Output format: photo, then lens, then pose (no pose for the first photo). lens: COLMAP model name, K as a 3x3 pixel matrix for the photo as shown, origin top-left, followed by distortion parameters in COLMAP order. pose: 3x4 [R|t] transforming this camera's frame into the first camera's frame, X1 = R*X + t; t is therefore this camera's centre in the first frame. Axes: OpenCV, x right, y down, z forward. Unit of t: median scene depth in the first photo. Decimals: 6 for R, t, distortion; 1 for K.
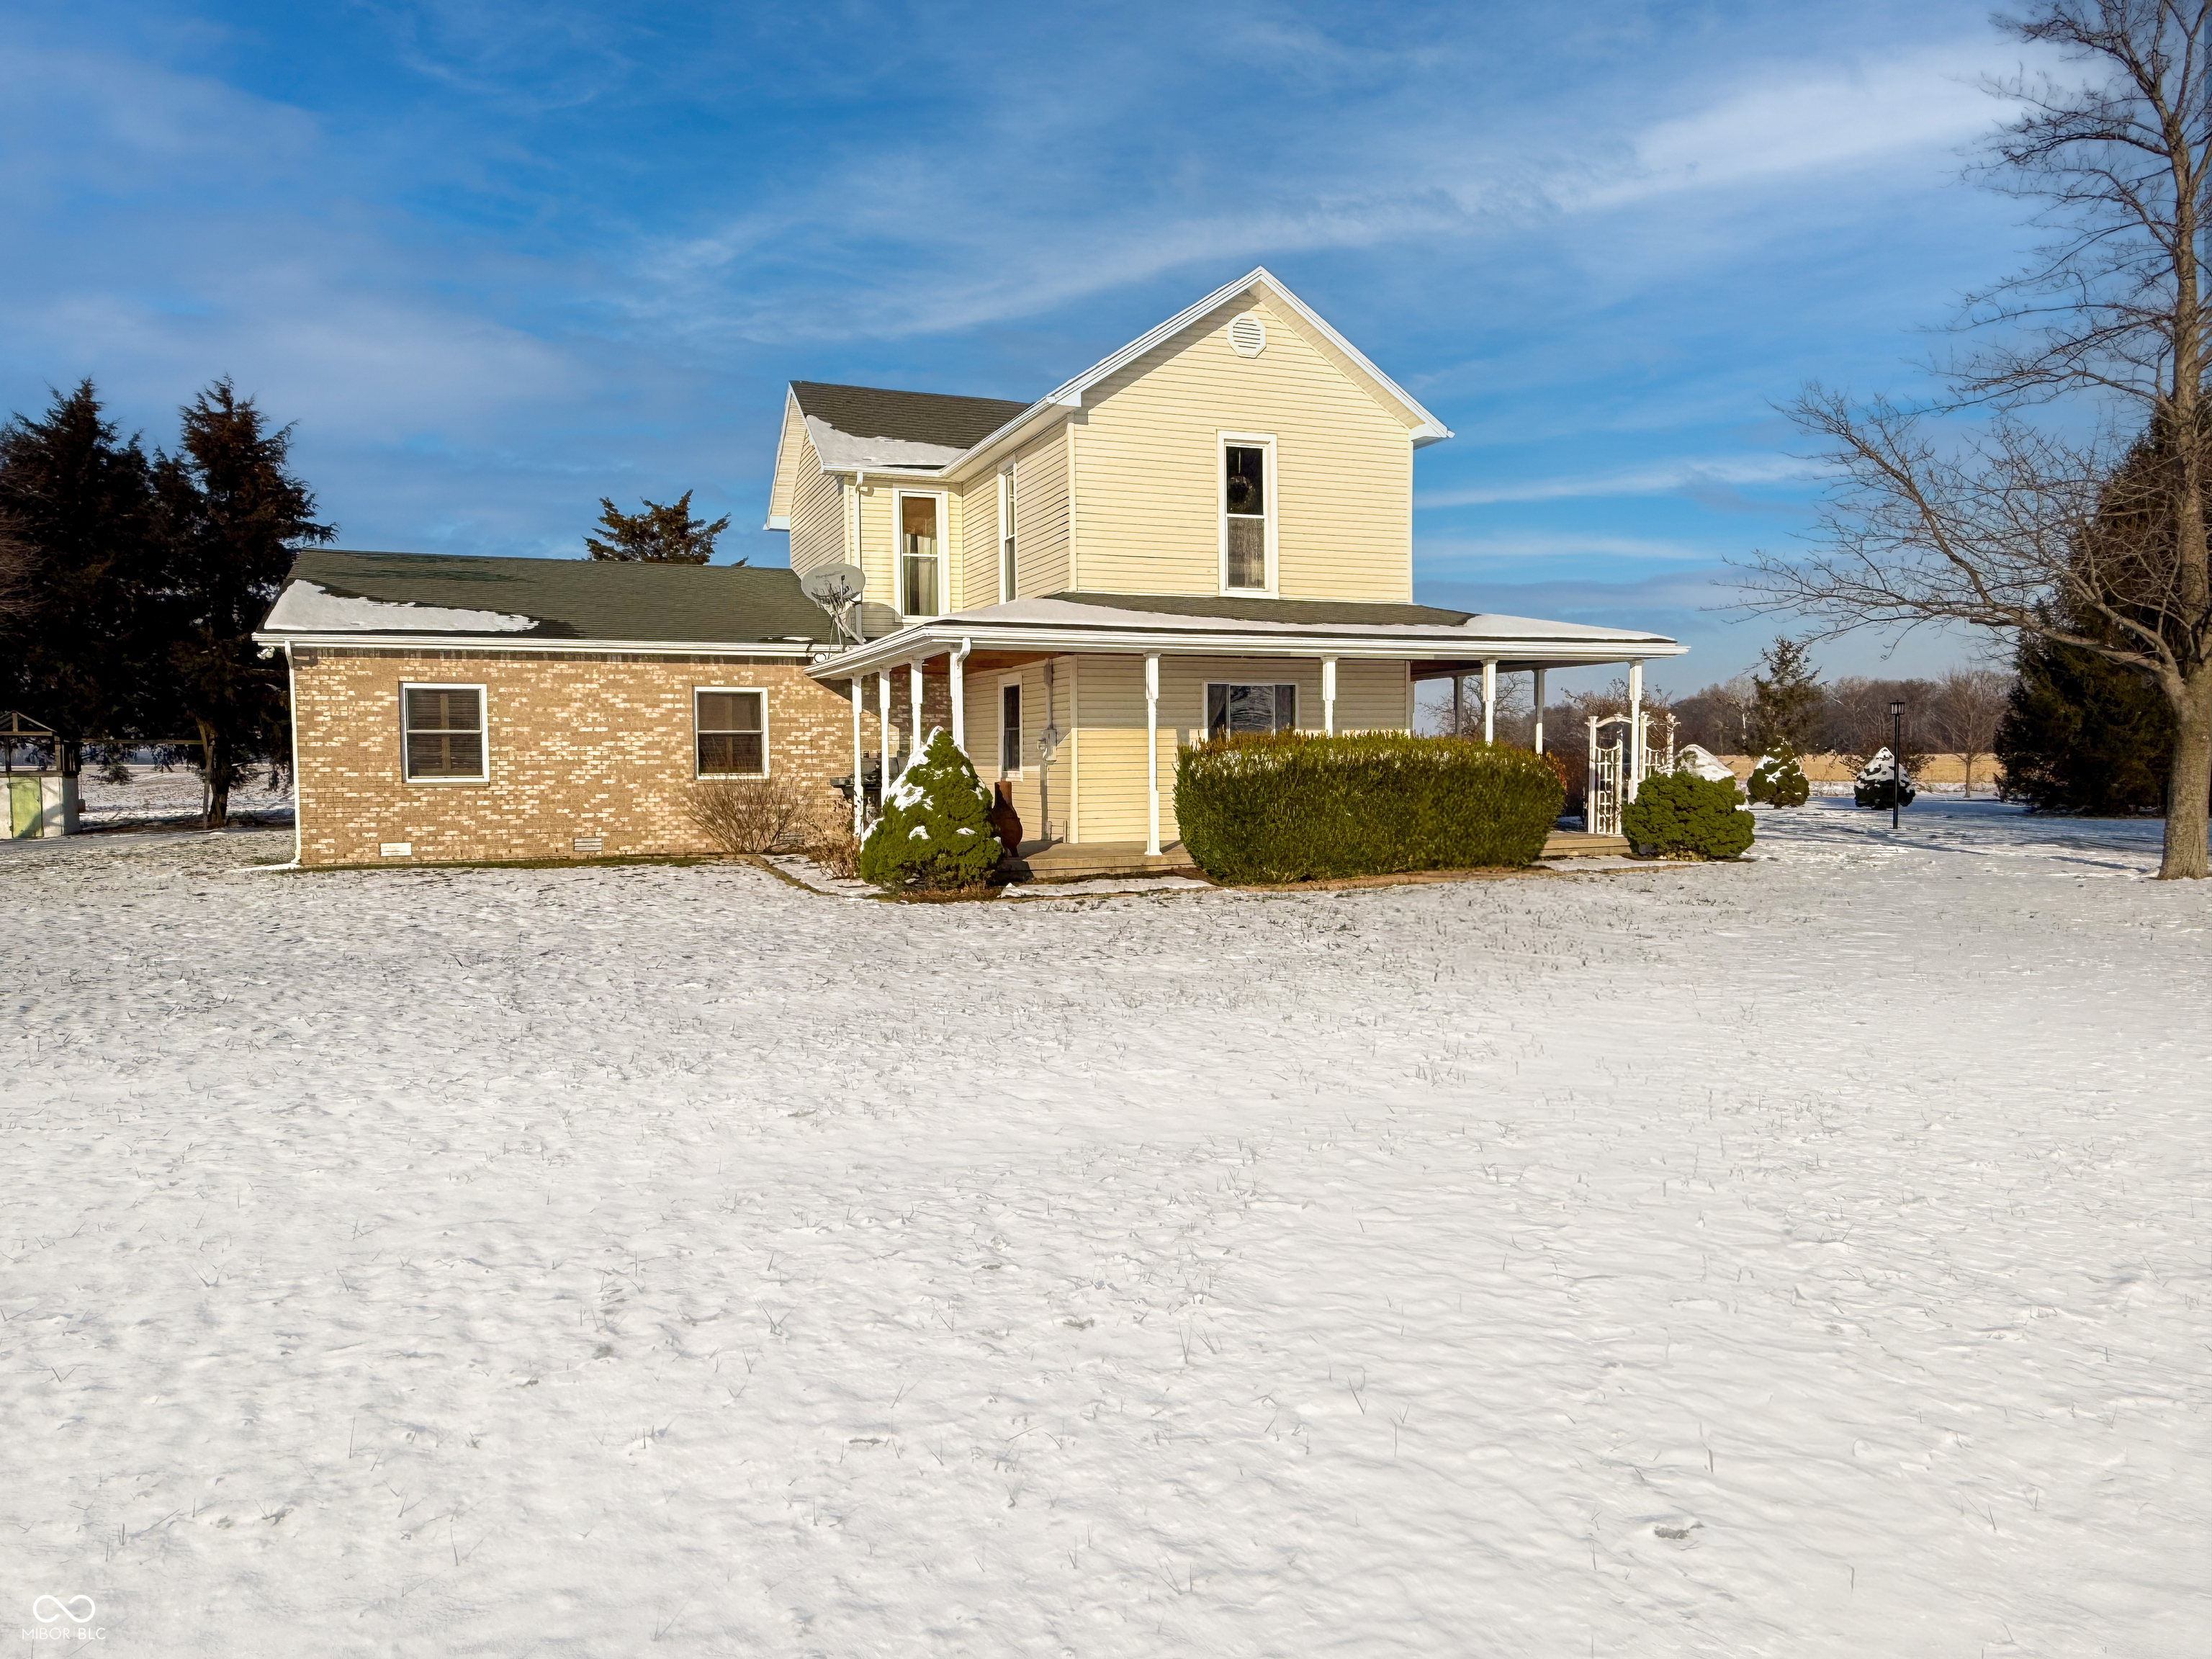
lens RADIAL K [[1440.6, 0, 1103.4], [0, 1440.6, 824.9], [0, 0, 1]] dist [-0.002972, 0.000212]
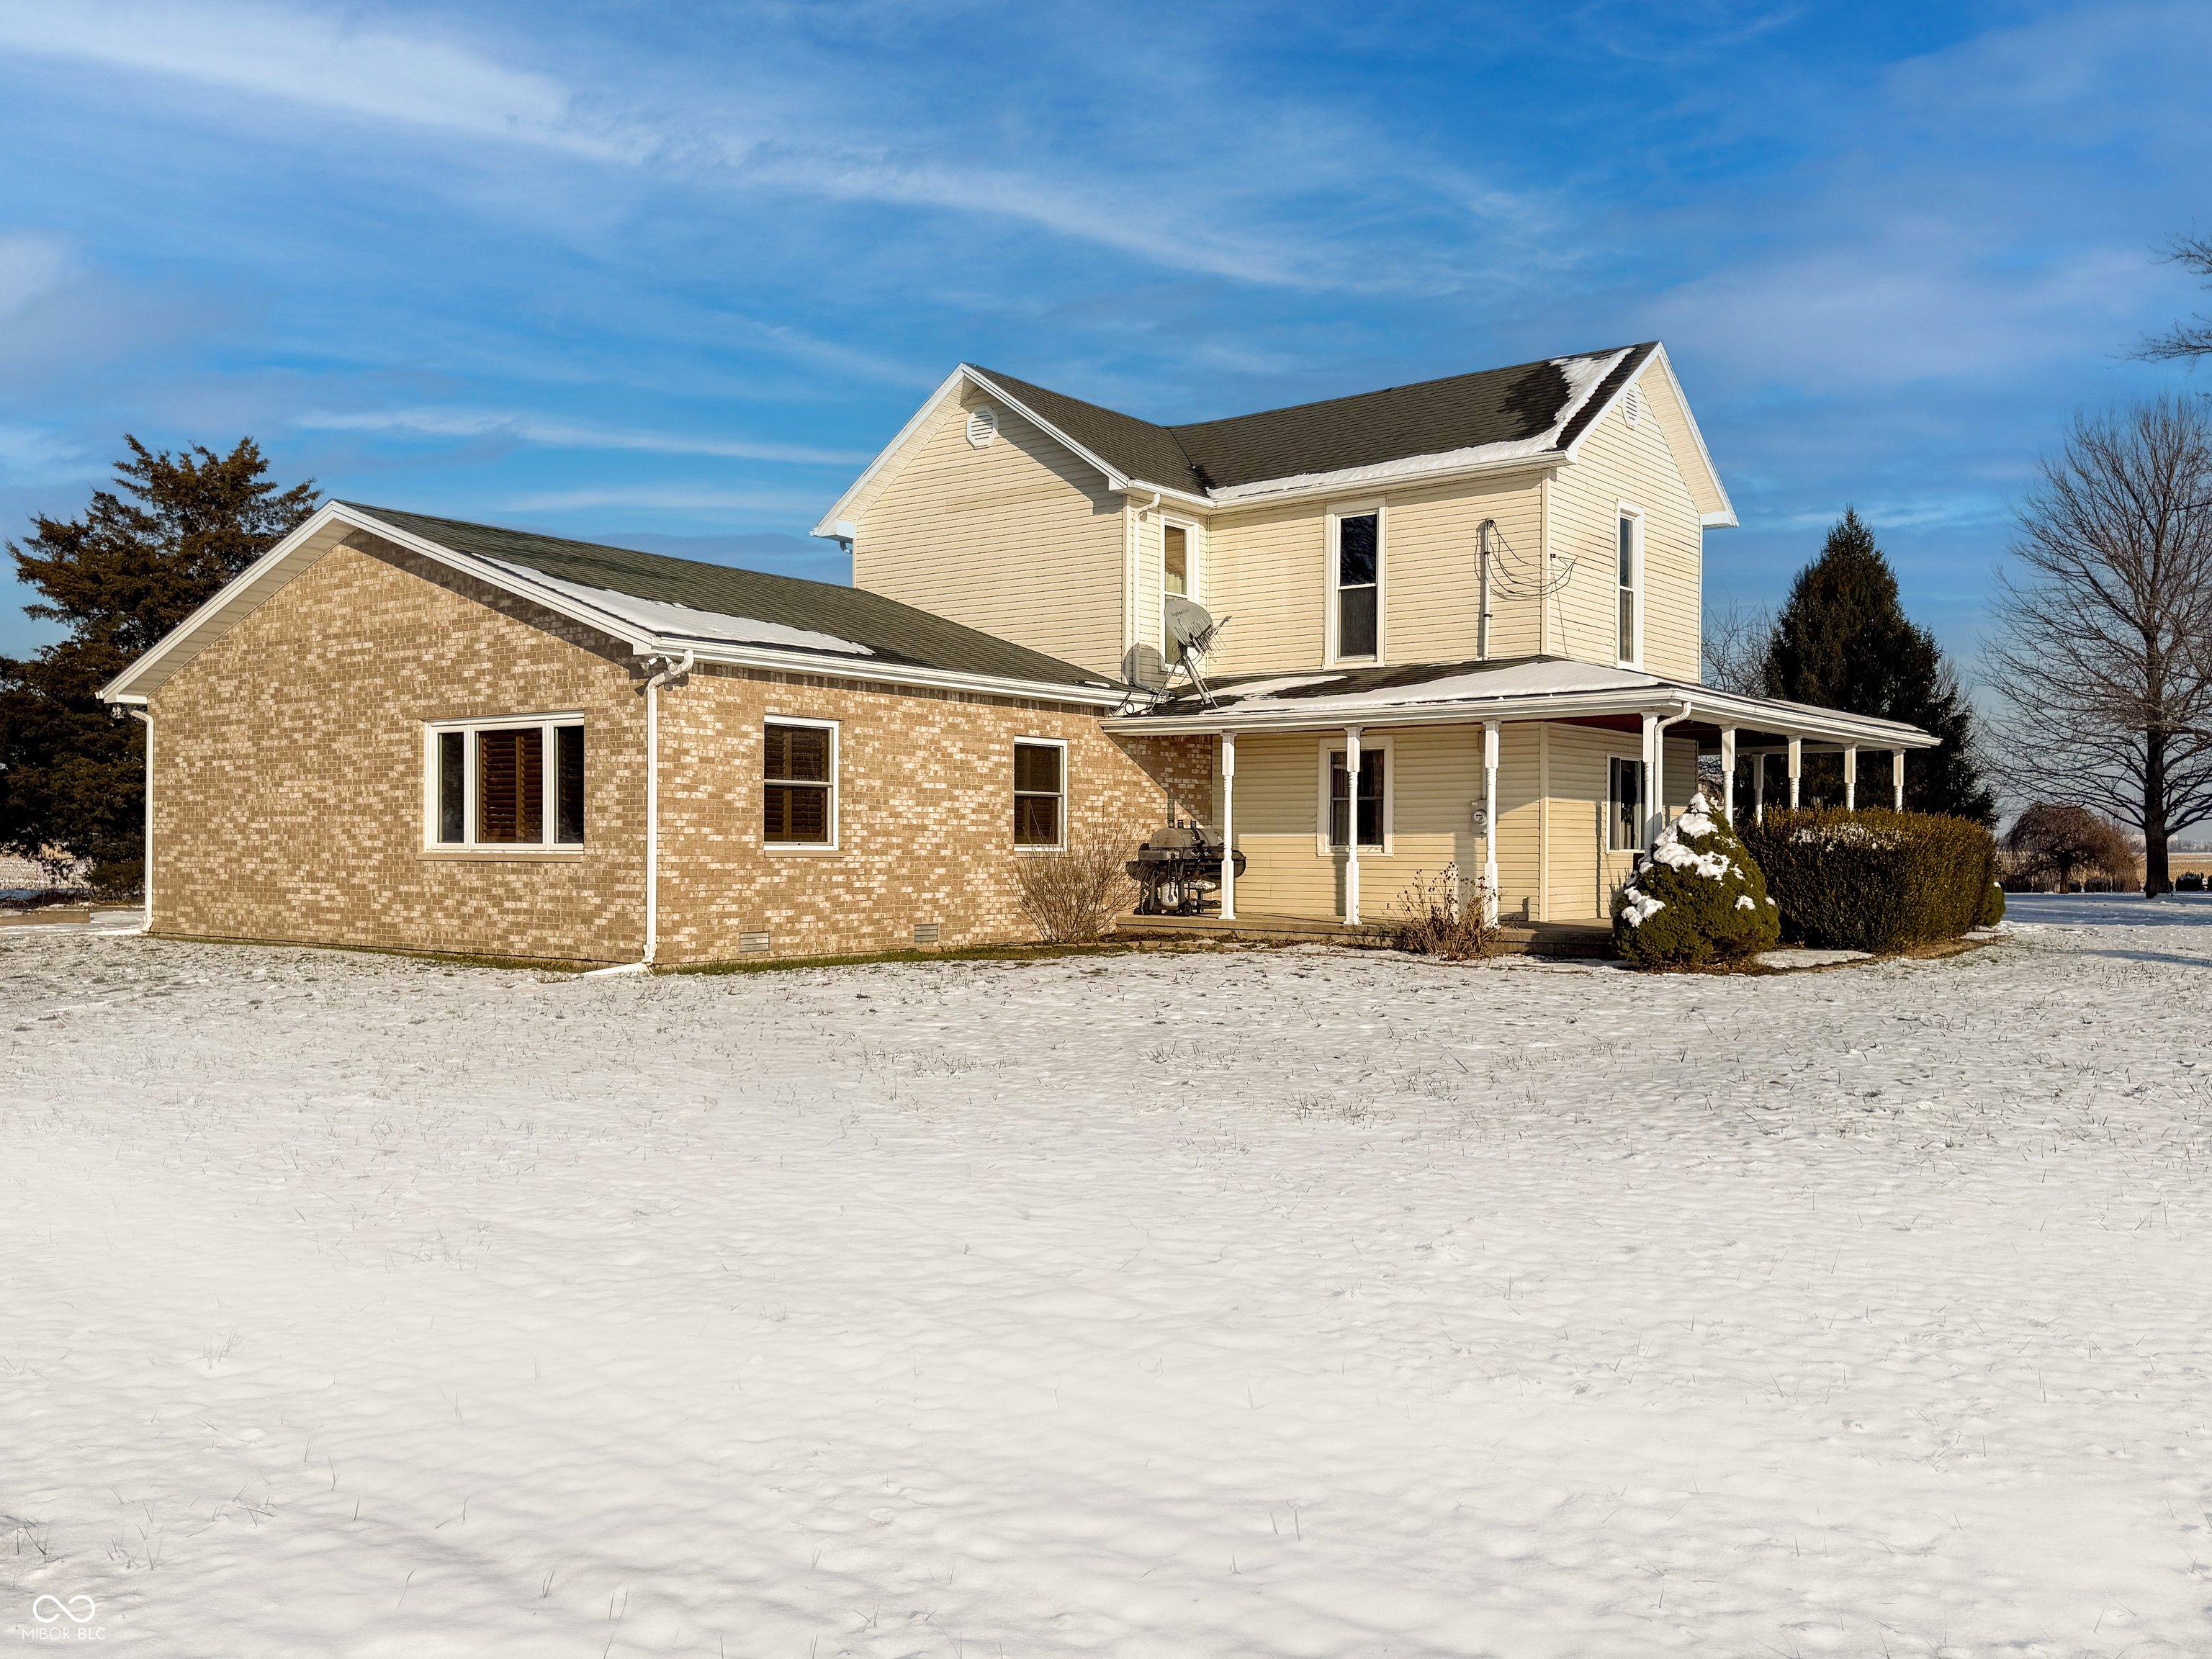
lens RADIAL K [[1782.8, 0, 1105.8], [0, 1782.8, 840.1], [0, 0, 1]] dist [0.063811, -0.000440]
pose [[0.858498, 0.013896, 0.512628, -0.777106], [0.012892, 0.998732, -0.048665, 0.011679], [-0.512654, 0.048388, 0.857231, 0.125611]]
